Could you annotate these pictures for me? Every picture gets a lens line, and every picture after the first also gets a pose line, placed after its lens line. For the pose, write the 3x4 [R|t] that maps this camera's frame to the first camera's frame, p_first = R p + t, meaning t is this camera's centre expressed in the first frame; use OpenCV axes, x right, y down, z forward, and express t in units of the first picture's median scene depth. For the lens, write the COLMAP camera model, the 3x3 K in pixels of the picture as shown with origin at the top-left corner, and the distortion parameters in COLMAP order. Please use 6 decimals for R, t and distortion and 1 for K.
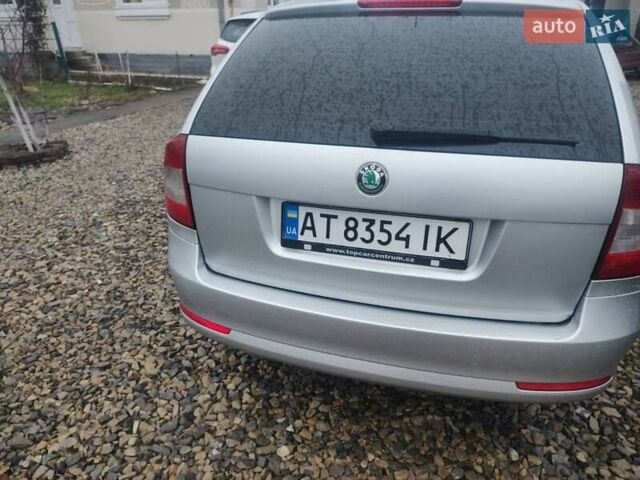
lens RADIAL K [[448.1, 0, 320.0], [0, 448.1, 240.0], [0, 0, 1]] dist [0.027980, -0.000193]
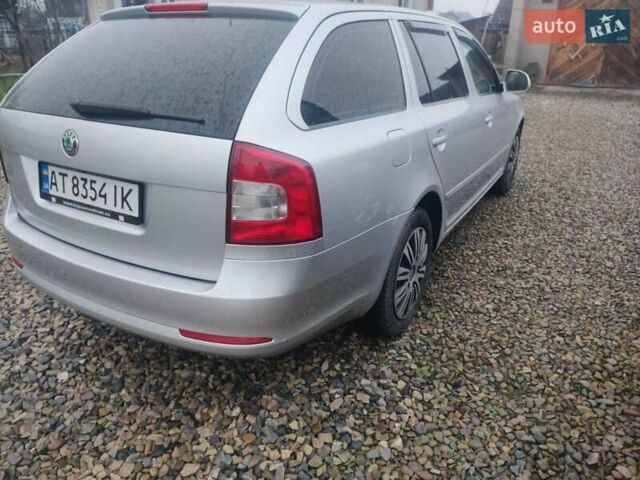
lens RADIAL K [[448.1, 0, 320.0], [0, 448.1, 240.0], [0, 0, 1]] dist [0.027980, -0.000193]
pose [[0.969760, 0.107360, -0.219180, 1.015473], [-0.114021, 0.993317, -0.017928, 0.068571], [0.215790, 0.042377, 0.975520, -0.052474]]
